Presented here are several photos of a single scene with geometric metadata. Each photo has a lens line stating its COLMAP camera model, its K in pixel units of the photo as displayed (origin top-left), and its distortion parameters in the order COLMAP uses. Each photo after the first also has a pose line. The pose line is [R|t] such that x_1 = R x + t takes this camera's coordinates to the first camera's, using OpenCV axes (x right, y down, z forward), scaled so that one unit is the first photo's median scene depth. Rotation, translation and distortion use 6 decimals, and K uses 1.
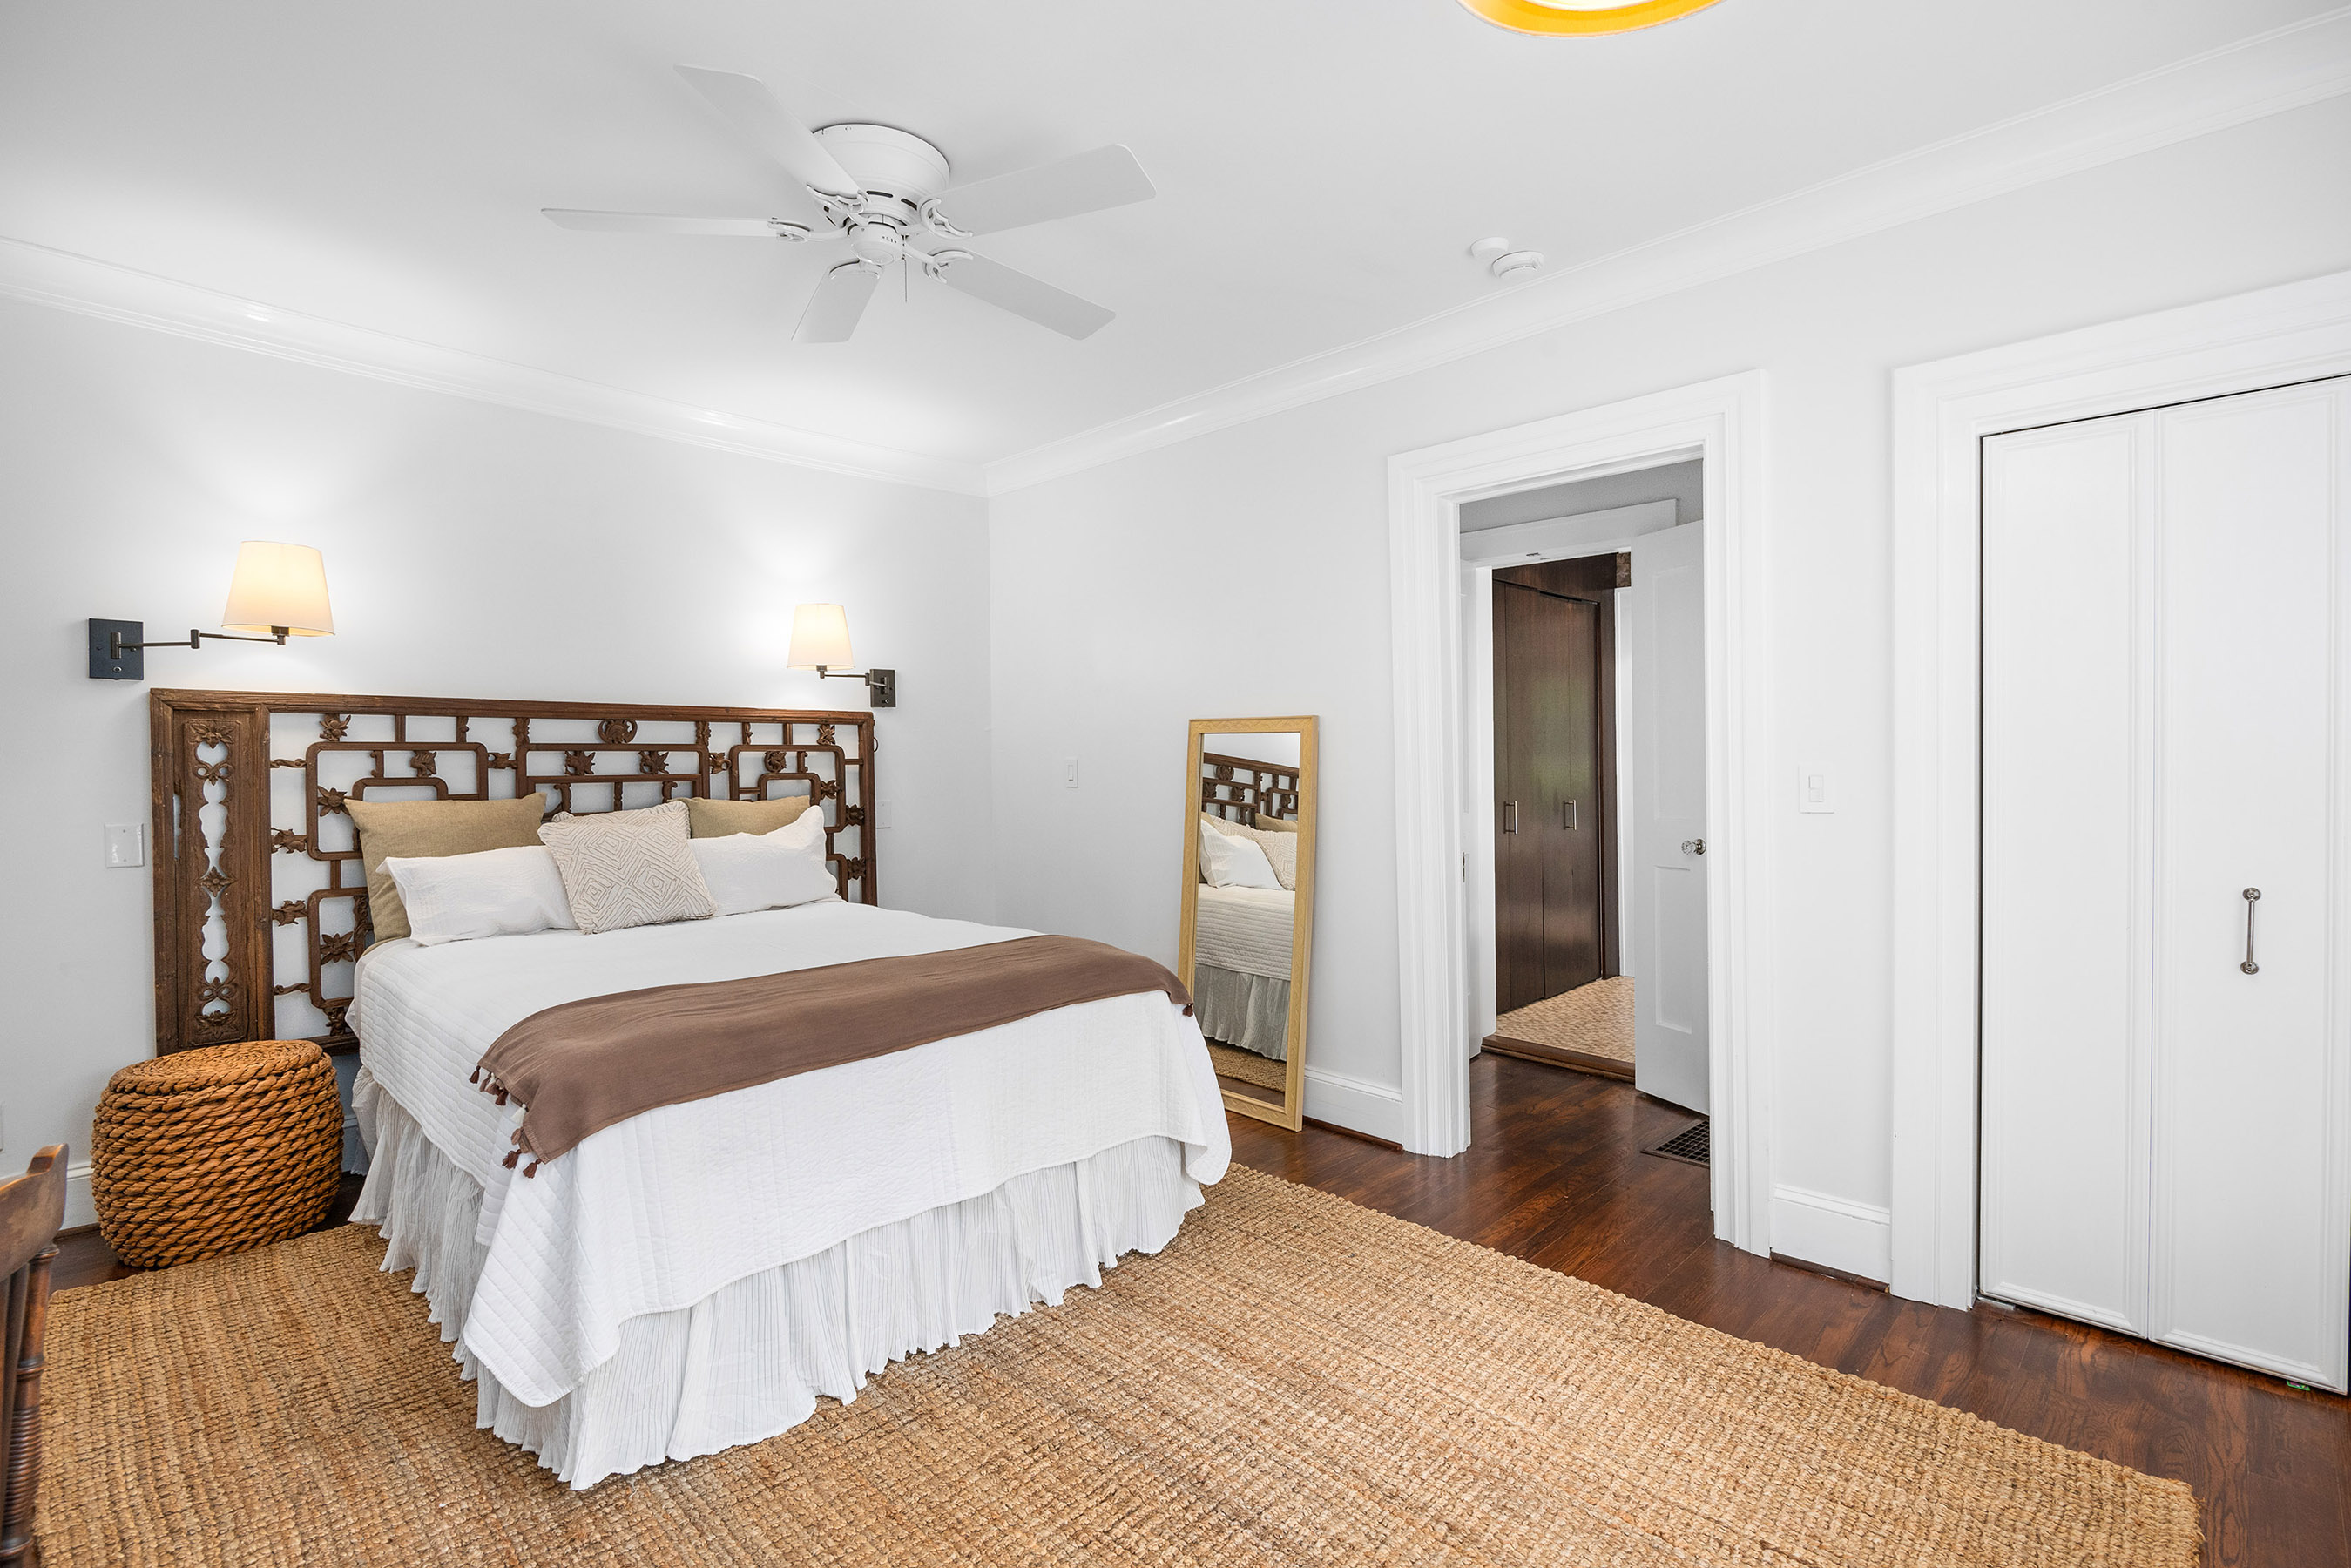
lens RADIAL K [[1128.5, 0, 1175.5], [0, 1128.5, 784.0], [0, 0, 1]] dist [0.002810, 0.000537]
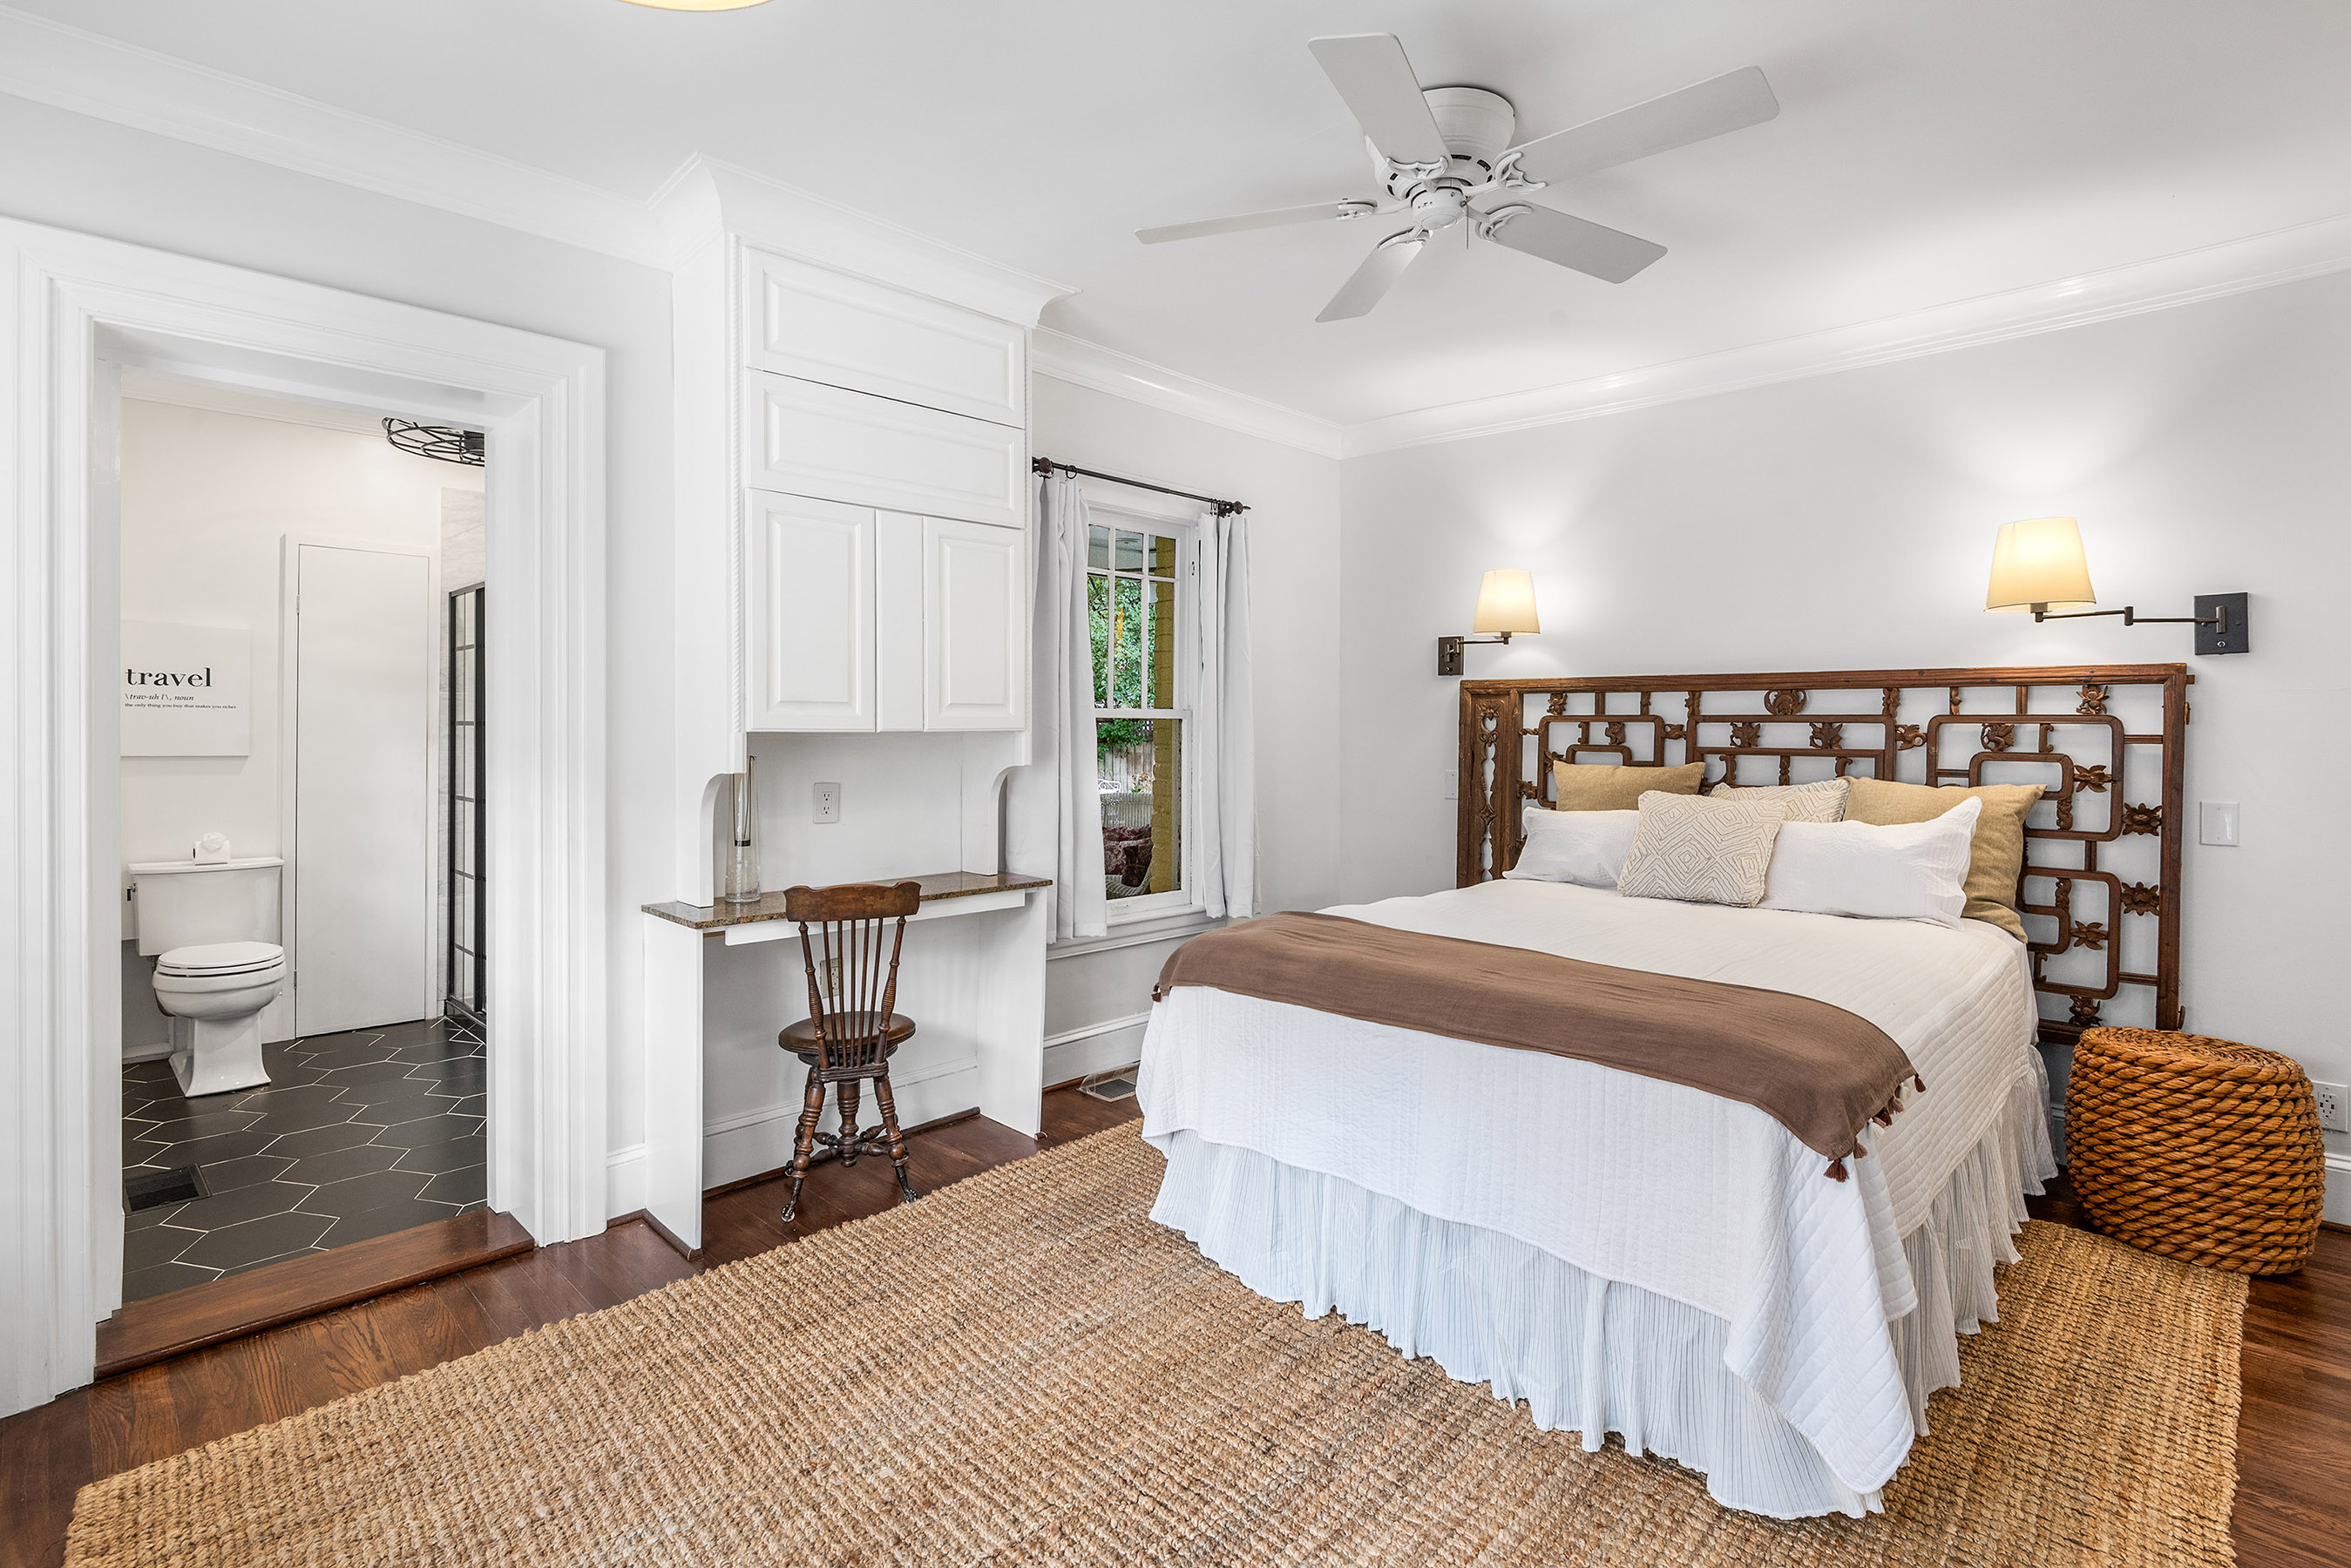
lens RADIAL K [[1077.8, 0, 1168.0], [0, 1077.8, 777.9], [0, 0, 1]] dist [0.001196, -0.007061]
pose [[0.004241, 0.051377, -0.998670, 0.420786], [-0.031880, 0.998179, 0.051217, -0.013088], [0.999483, 0.031621, 0.005871, 0.490208]]
